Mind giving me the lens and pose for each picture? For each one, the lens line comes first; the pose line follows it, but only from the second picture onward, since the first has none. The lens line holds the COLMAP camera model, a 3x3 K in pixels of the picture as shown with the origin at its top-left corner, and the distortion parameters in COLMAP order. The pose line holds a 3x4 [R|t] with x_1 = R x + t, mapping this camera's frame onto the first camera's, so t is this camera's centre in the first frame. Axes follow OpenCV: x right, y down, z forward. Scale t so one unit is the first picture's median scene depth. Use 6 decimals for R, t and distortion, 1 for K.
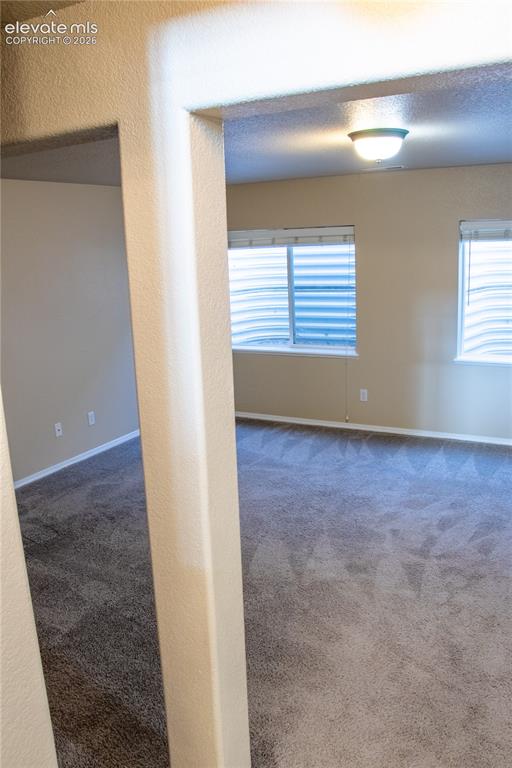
lens RADIAL K [[623.2, 0, 257.0], [0, 623.2, 386.3], [0, 0, 1]] dist [-0.188039, 0.143766]
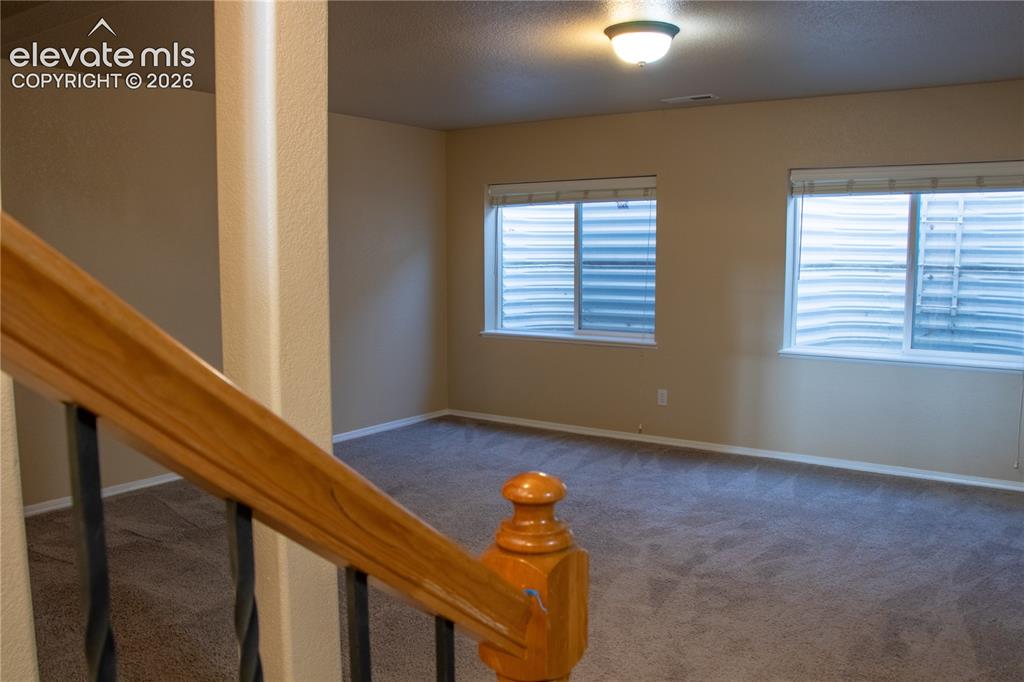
lens RADIAL K [[831.0, 0, 508.2], [0, 831.0, 345.7], [0, 0, 1]] dist [-0.188039, 0.143766]
pose [[0.994188, 0.052485, -0.094002, 0.092145], [-0.061390, 0.993631, -0.094491, 0.070721], [0.088444, 0.099712, 0.991078, -0.027391]]
